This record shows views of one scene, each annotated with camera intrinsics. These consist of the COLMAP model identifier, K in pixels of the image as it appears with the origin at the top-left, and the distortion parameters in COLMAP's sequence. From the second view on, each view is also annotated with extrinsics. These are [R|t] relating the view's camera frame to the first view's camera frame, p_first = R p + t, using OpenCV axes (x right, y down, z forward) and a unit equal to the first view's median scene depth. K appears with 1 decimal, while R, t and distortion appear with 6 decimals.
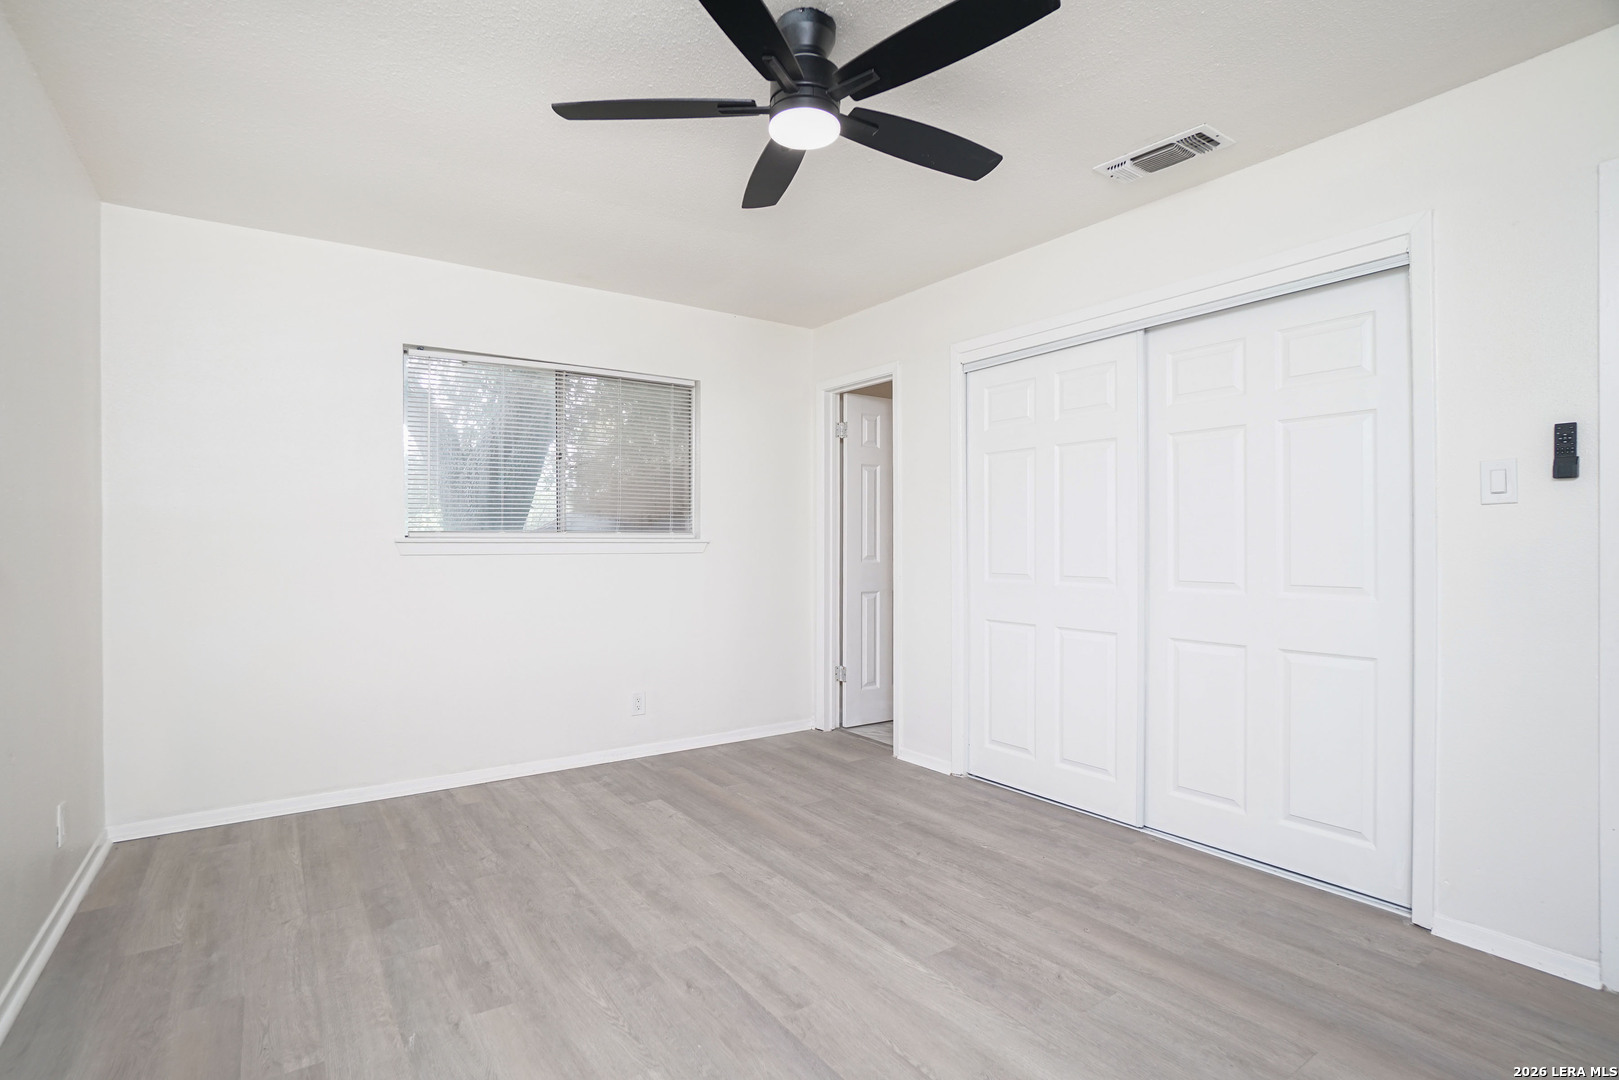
lens RADIAL K [[780.4, 0, 799.3], [0, 780.4, 557.1], [0, 0, 1]] dist [-0.060193, 0.028820]
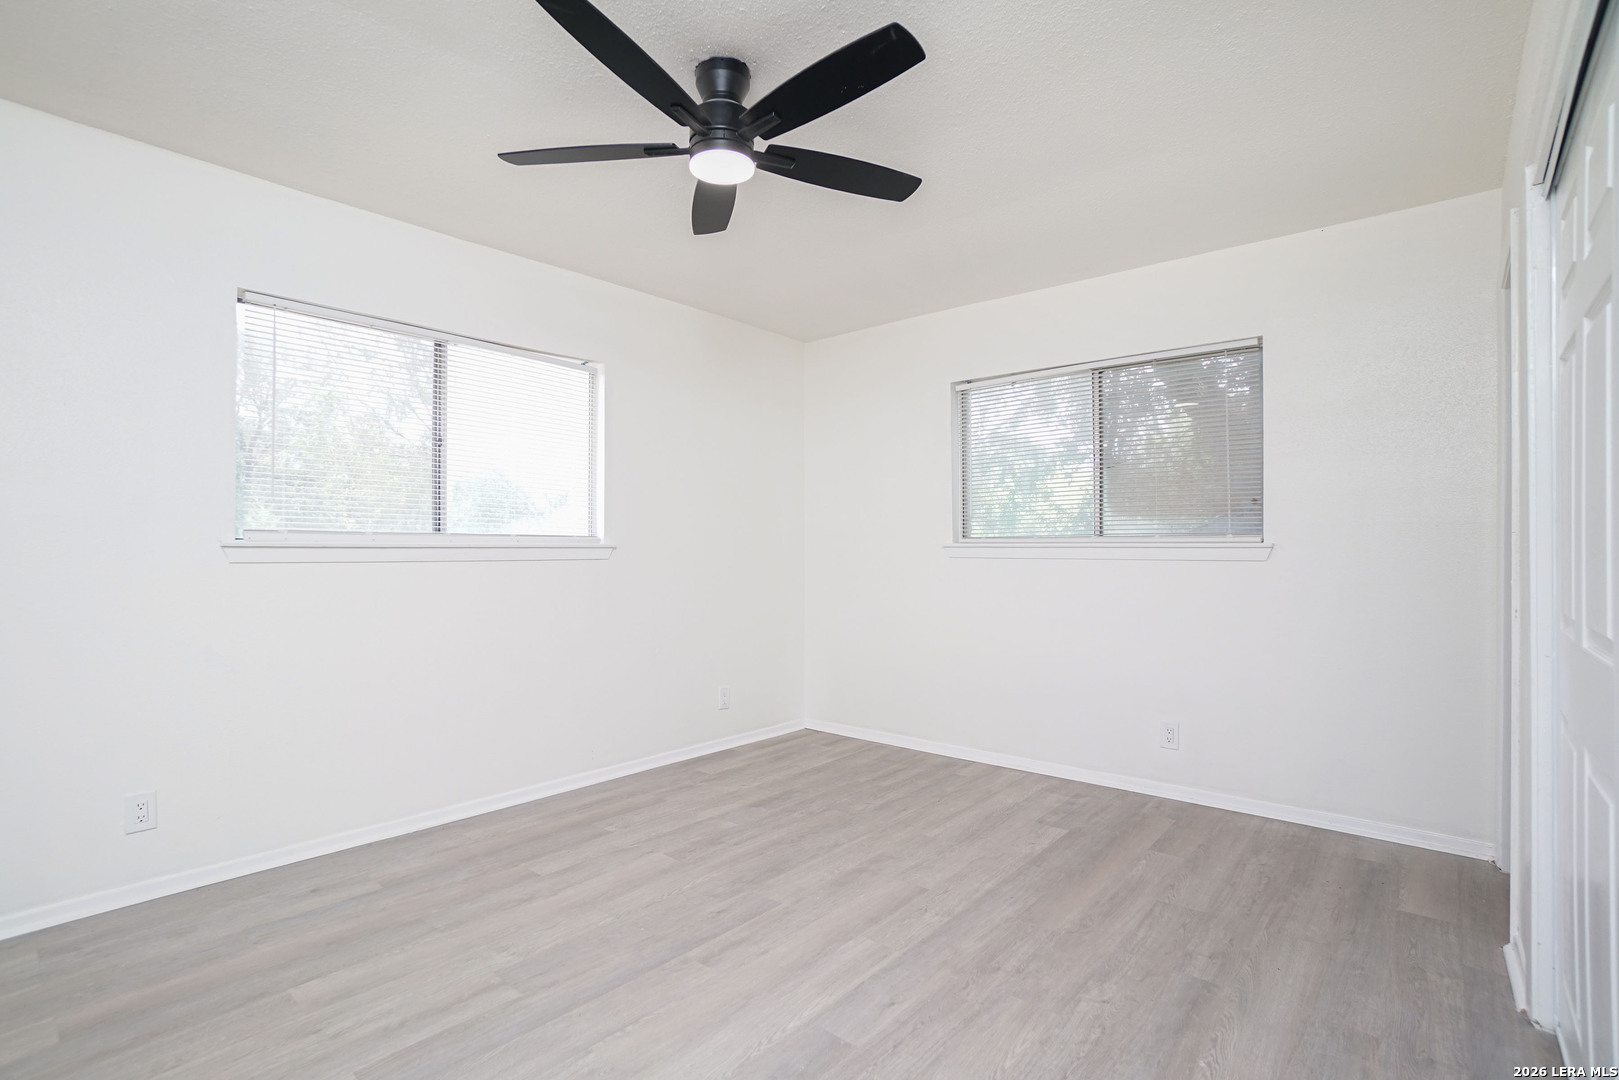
lens RADIAL K [[780.4, 0, 799.3], [0, 780.4, 557.1], [0, 0, 1]] dist [-0.060193, 0.028820]
pose [[0.241456, 0.012579, -0.970330, 0.714313], [-0.018998, 0.999786, 0.008233, -0.009701], [0.970226, 0.016446, 0.241643, 0.549736]]
